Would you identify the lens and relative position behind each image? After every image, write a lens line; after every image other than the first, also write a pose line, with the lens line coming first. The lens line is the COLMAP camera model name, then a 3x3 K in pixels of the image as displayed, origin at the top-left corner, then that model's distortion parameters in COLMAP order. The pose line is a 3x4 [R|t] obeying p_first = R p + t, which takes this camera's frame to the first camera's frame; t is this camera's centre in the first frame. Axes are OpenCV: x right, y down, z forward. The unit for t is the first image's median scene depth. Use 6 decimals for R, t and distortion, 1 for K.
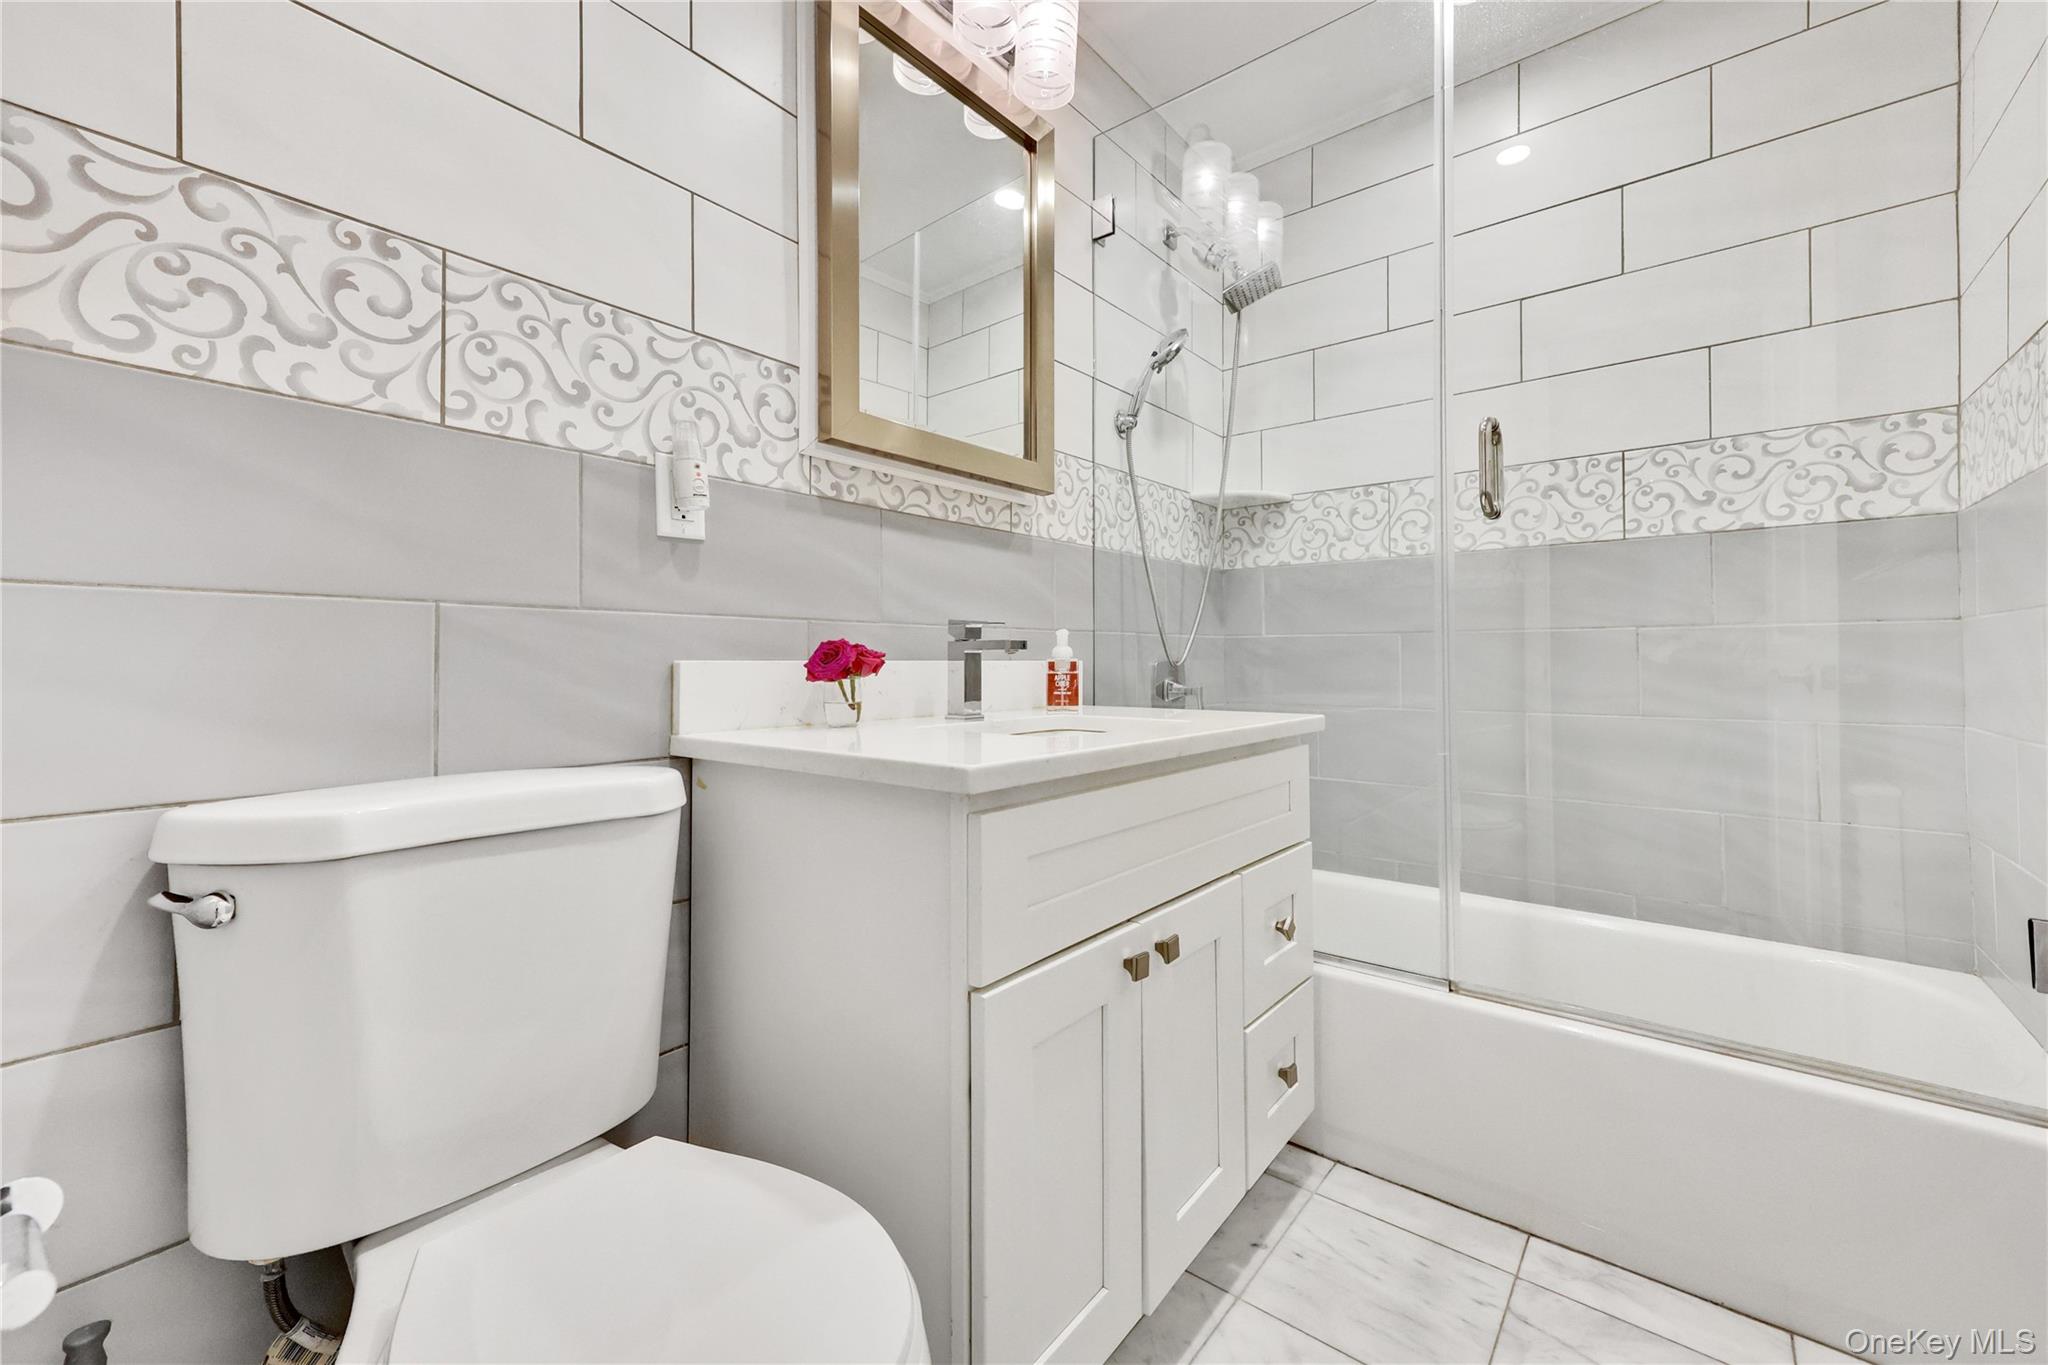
lens RADIAL K [[825.3, 0, 1026.6], [0, 825.3, 647.8], [0, 0, 1]] dist [0.018620, -0.000079]
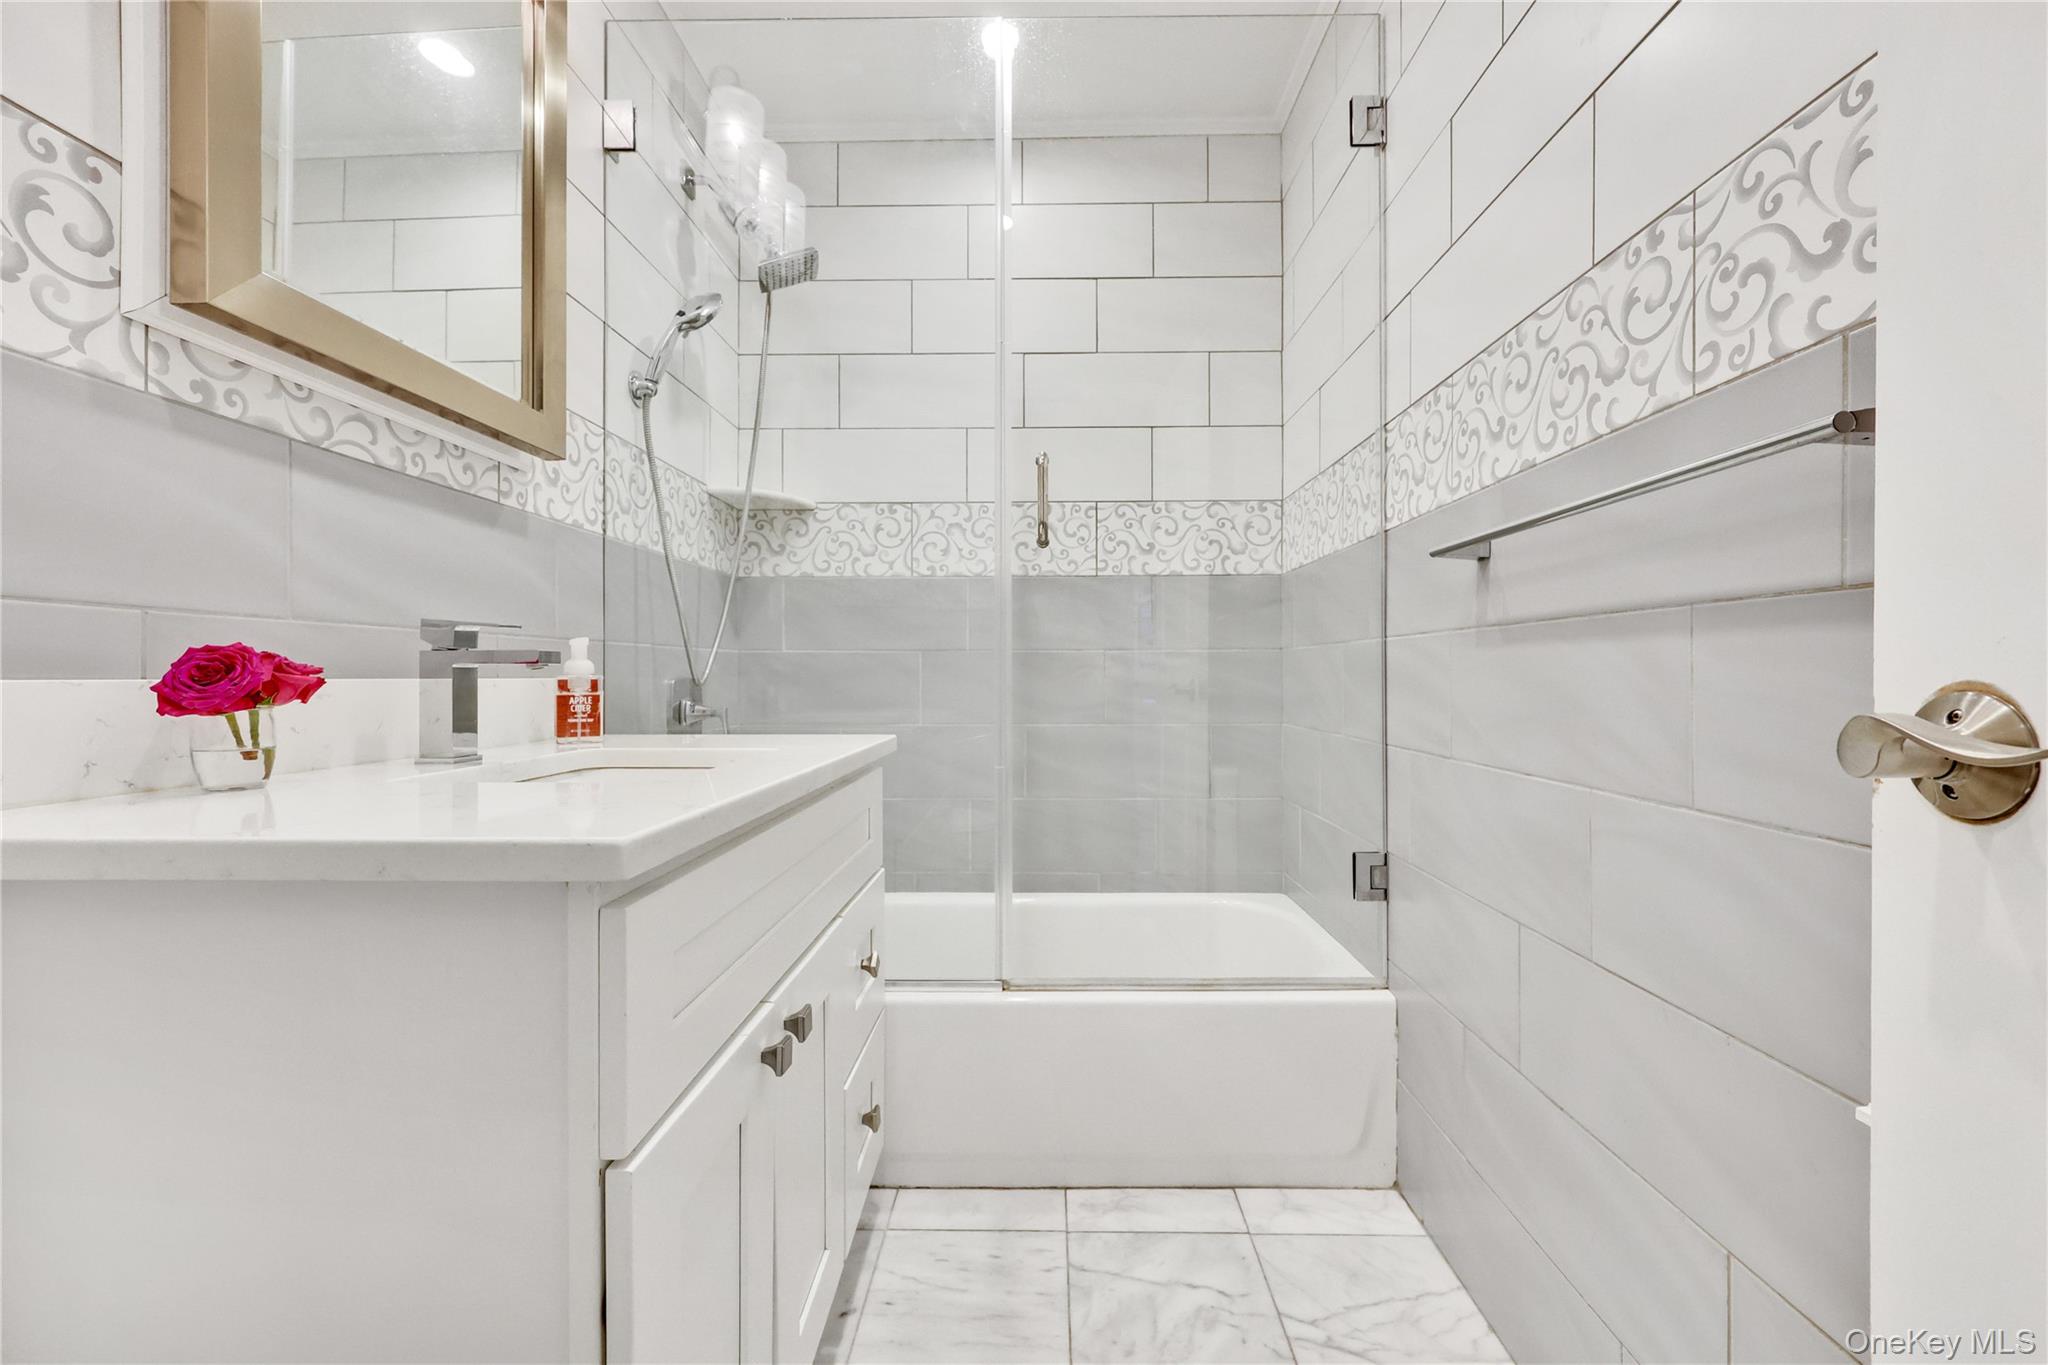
lens RADIAL K [[838.4, 0, 1027.8], [0, 838.4, 675.8], [0, 0, 1]] dist [0.000629, -0.000039]
pose [[0.790590, 0.001412, 0.612345, -0.106235], [-0.010498, 0.999882, 0.011248, -0.000004], [-0.612256, -0.015321, 0.790511, 0.124719]]
